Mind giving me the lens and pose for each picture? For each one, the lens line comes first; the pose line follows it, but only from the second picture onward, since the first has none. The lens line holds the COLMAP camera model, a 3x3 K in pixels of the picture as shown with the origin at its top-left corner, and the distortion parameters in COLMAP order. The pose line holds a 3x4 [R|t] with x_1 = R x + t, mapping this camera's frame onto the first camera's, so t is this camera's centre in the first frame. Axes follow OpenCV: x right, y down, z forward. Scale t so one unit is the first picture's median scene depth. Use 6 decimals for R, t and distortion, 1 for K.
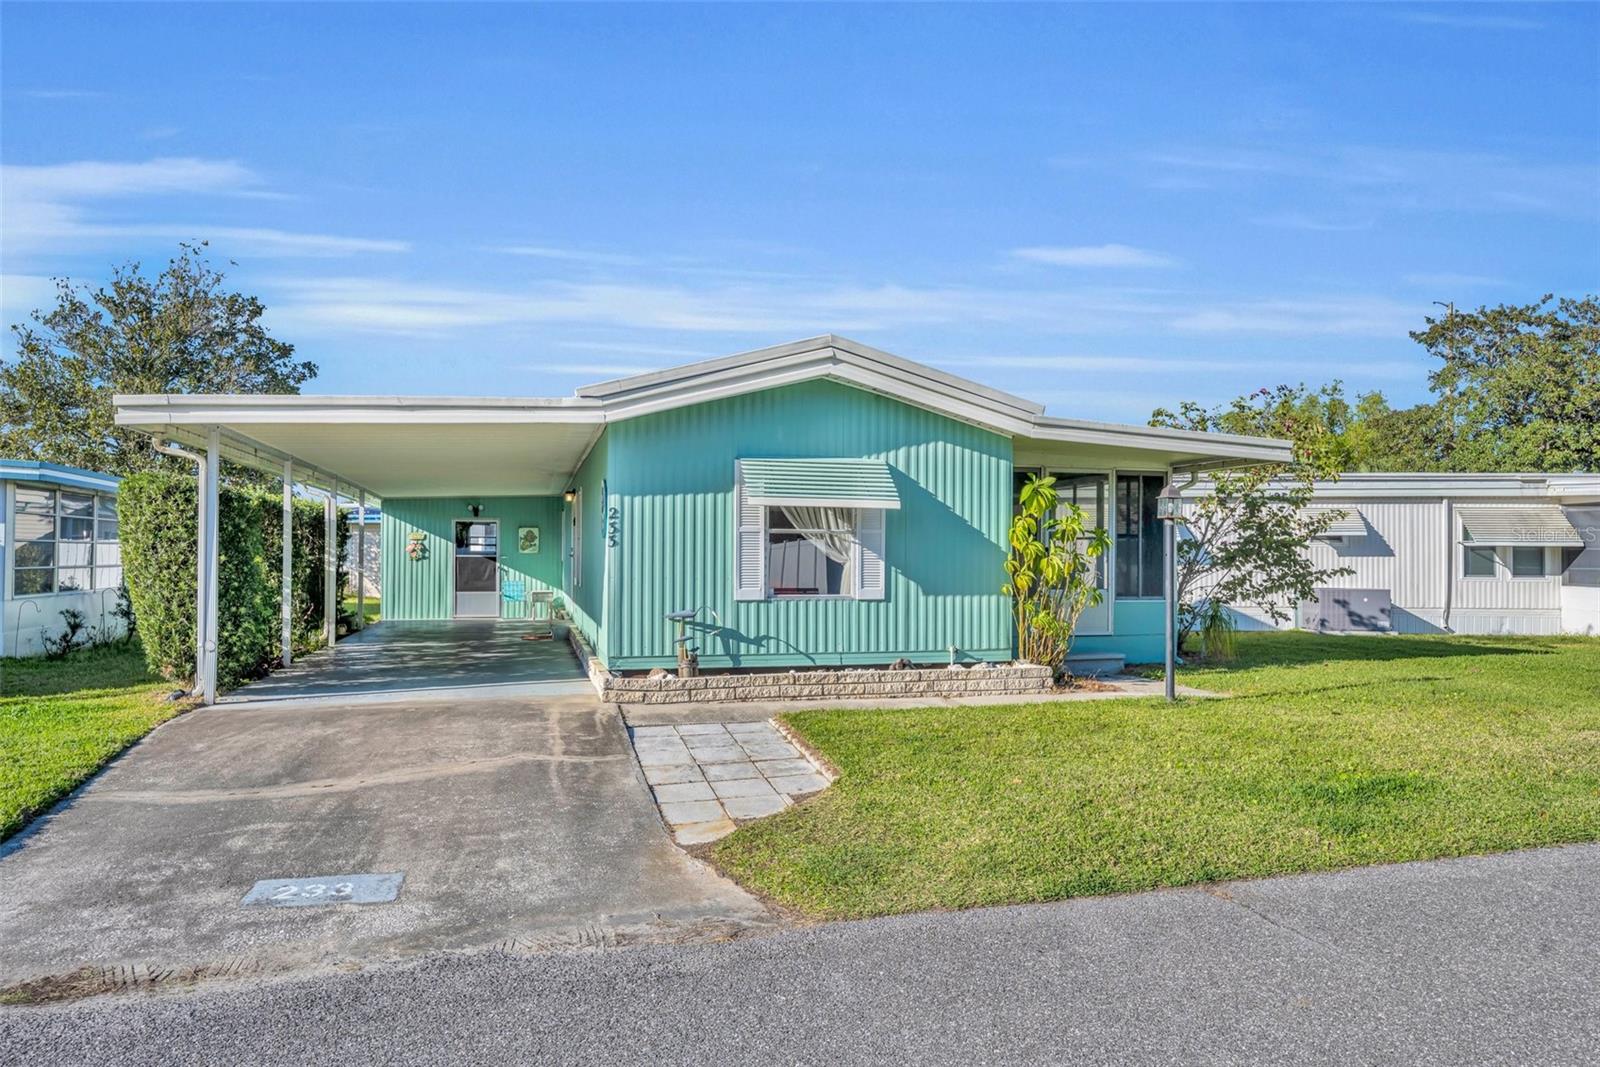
lens RADIAL K [[899.7, 0, 685.6], [0, 899.7, 557.7], [0, 0, 1]] dist [-0.001296, -0.000565]
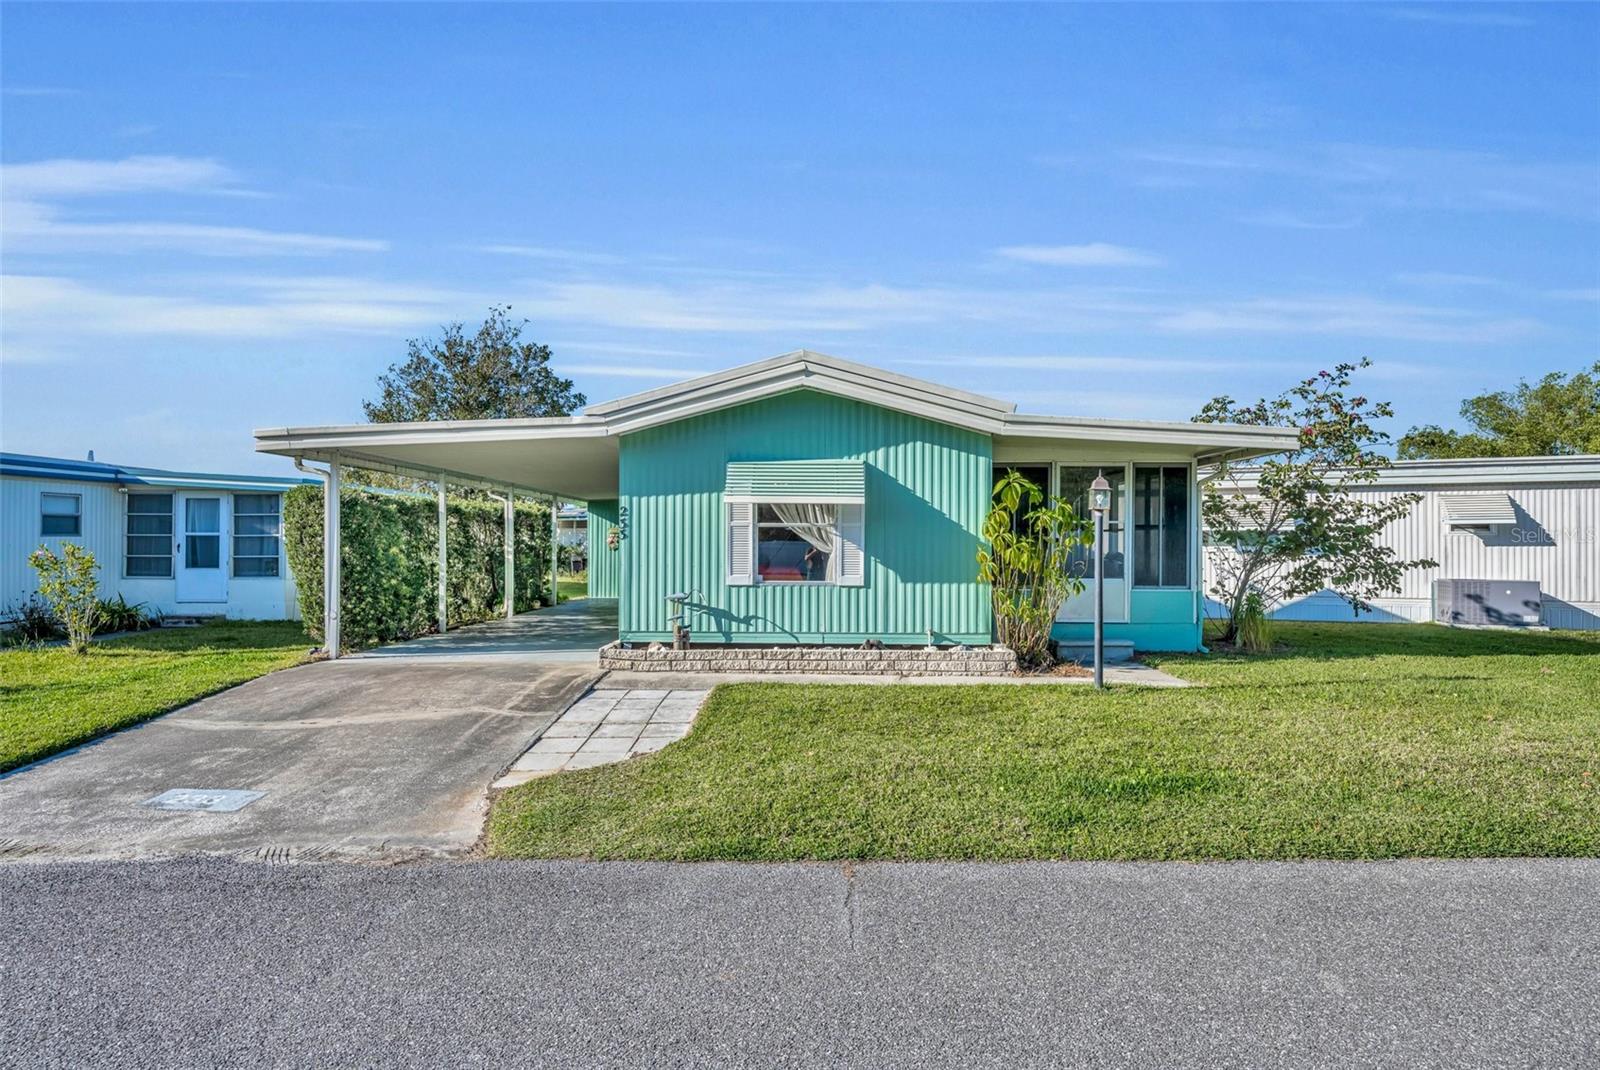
lens RADIAL K [[763.5, 0, 732.4], [0, 763.5, 552.0], [0, 0, 1]] dist [0.000115, 0.000094]
pose [[0.968806, 0.000495, -0.247820, 0.300551], [0.000947, 0.999983, 0.005700, -0.000784], [0.247819, -0.005757, 0.968789, 0.048484]]
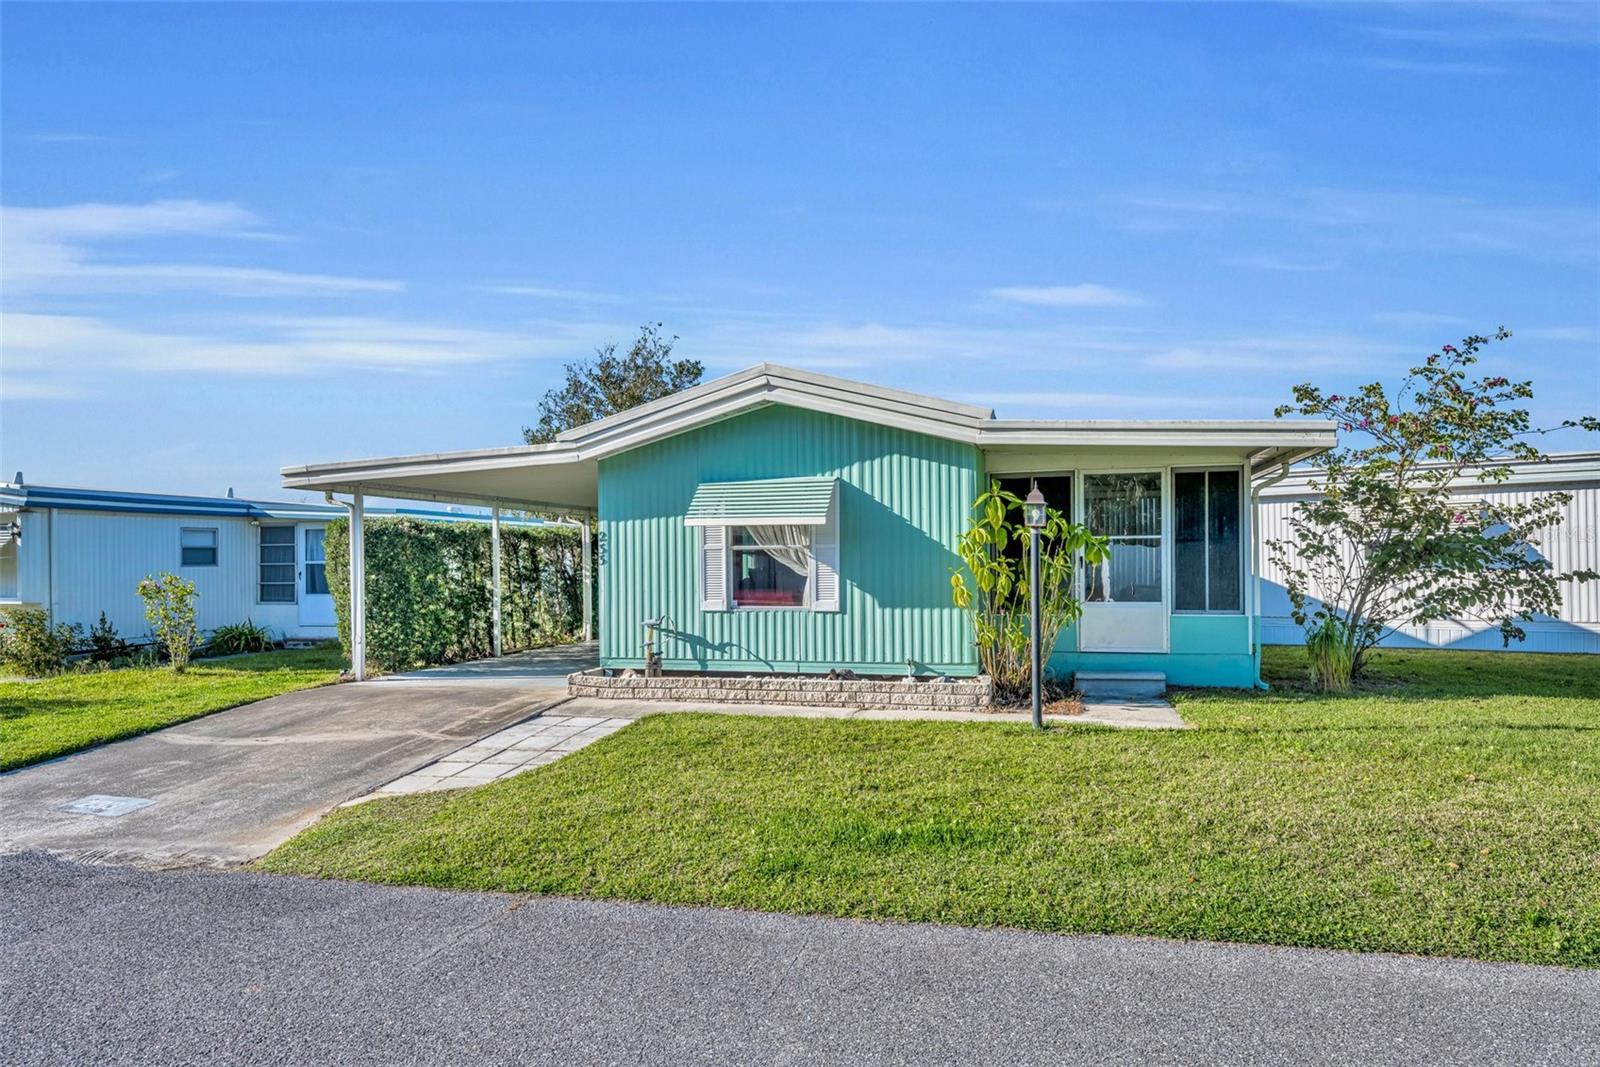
lens RADIAL K [[810.3, 0, 766.1], [0, 810.3, 572.2], [0, 0, 1]] dist [-0.000257, -0.000257]
pose [[0.900637, -0.009910, -0.434460, 0.556710], [0.013774, 0.999889, 0.005748, -0.005190], [0.434355, -0.011161, 0.900673, 0.125594]]
